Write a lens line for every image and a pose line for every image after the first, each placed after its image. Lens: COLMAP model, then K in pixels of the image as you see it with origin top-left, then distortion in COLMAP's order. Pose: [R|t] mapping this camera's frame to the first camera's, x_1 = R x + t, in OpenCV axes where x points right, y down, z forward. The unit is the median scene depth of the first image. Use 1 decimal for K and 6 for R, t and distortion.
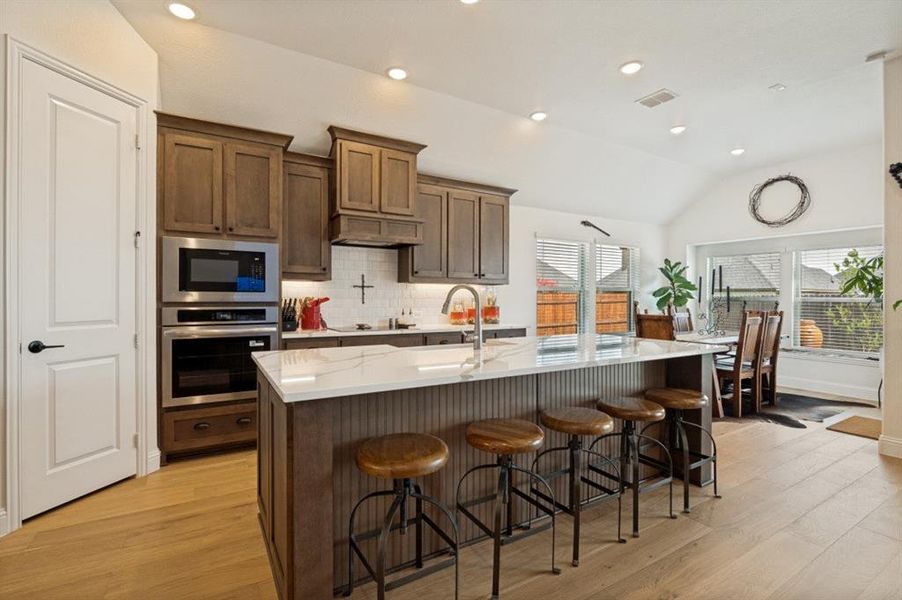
lens RADIAL K [[412.9, 0, 448.1], [0, 412.9, 297.1], [0, 0, 1]] dist [-0.008737, -0.003402]
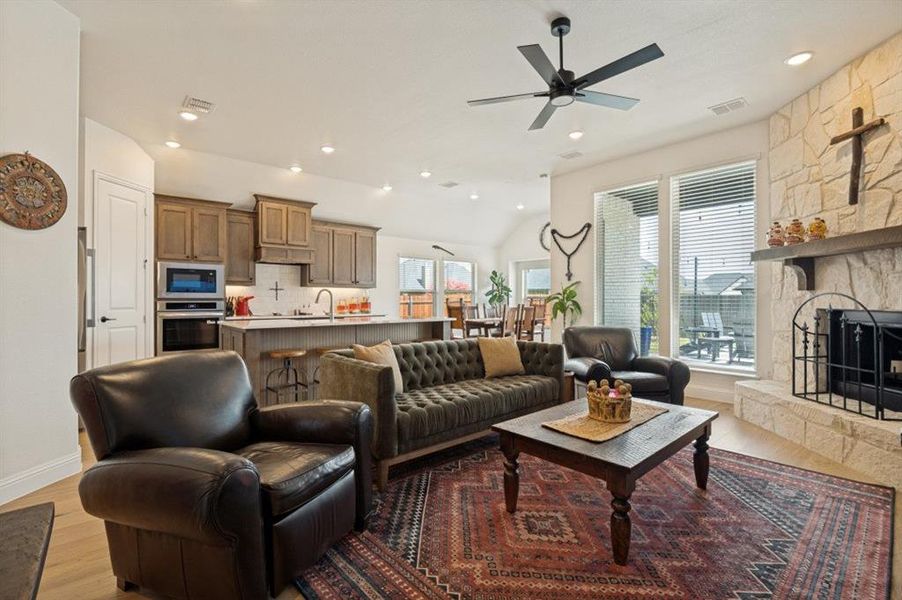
lens RADIAL K [[412.9, 0, 451.6], [0, 412.9, 298.9], [0, 0, 1]] dist [-0.008737, -0.003402]
pose [[0.983778, -0.002443, 0.179373, 0.175015], [0.002222, 0.999997, 0.001434, 0.010839], [-0.179376, -0.001013, 0.983780, -0.696313]]
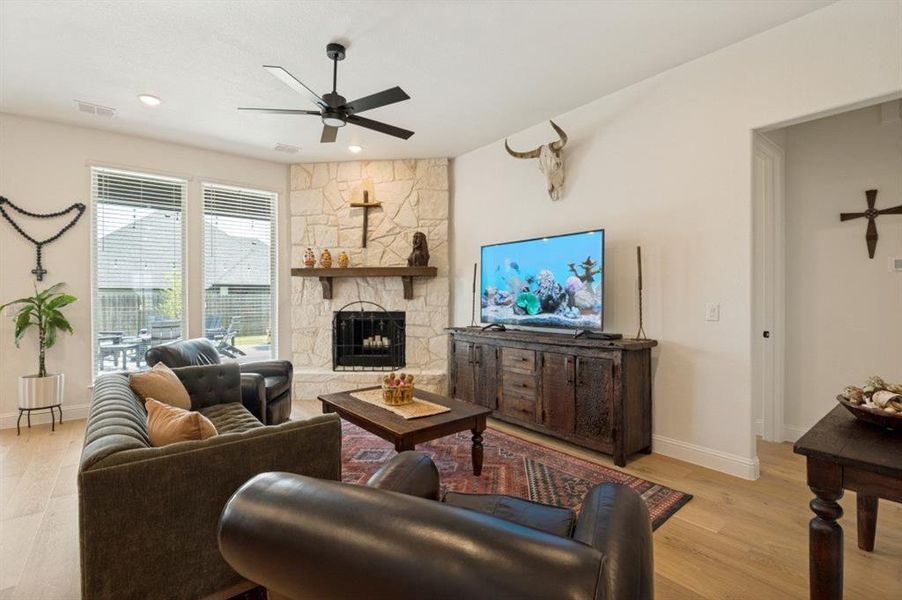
lens RADIAL K [[412.9, 0, 449.3], [0, 412.9, 297.8], [0, 0, 1]] dist [-0.008737, -0.003402]
pose [[-0.141245, -0.005795, 0.989958, -0.259381], [0.000148, 0.999983, 0.005875, -0.015777], [-0.989975, 0.000977, -0.141242, -0.157398]]
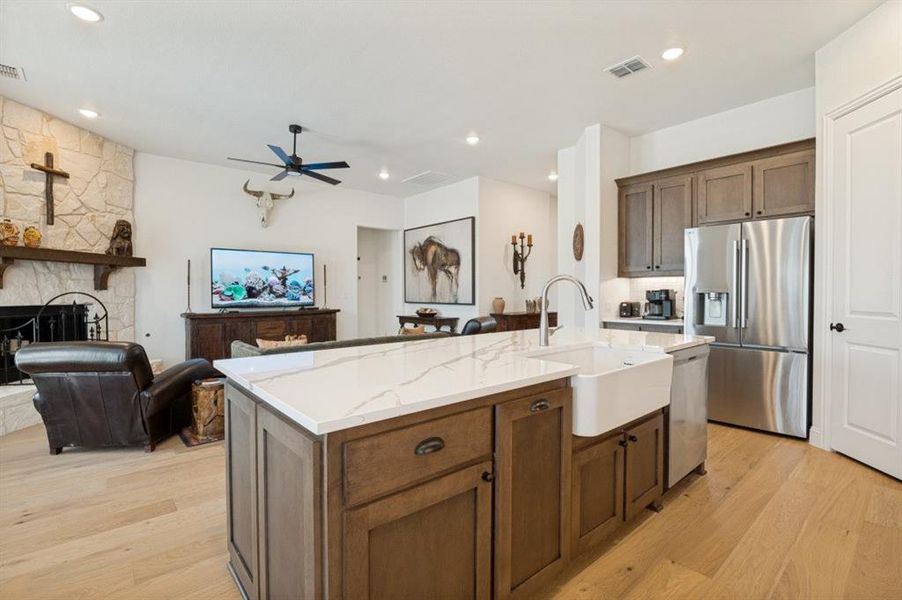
lens RADIAL K [[412.9, 0, 452.2], [0, 412.9, 298.6], [0, 0, 1]] dist [-0.008737, -0.003402]
pose [[-0.983336, 0.002430, -0.181781, 0.262899], [-0.000174, 0.999898, 0.014306, 0.003525], [0.181797, 0.014099, -0.983235, 1.101900]]
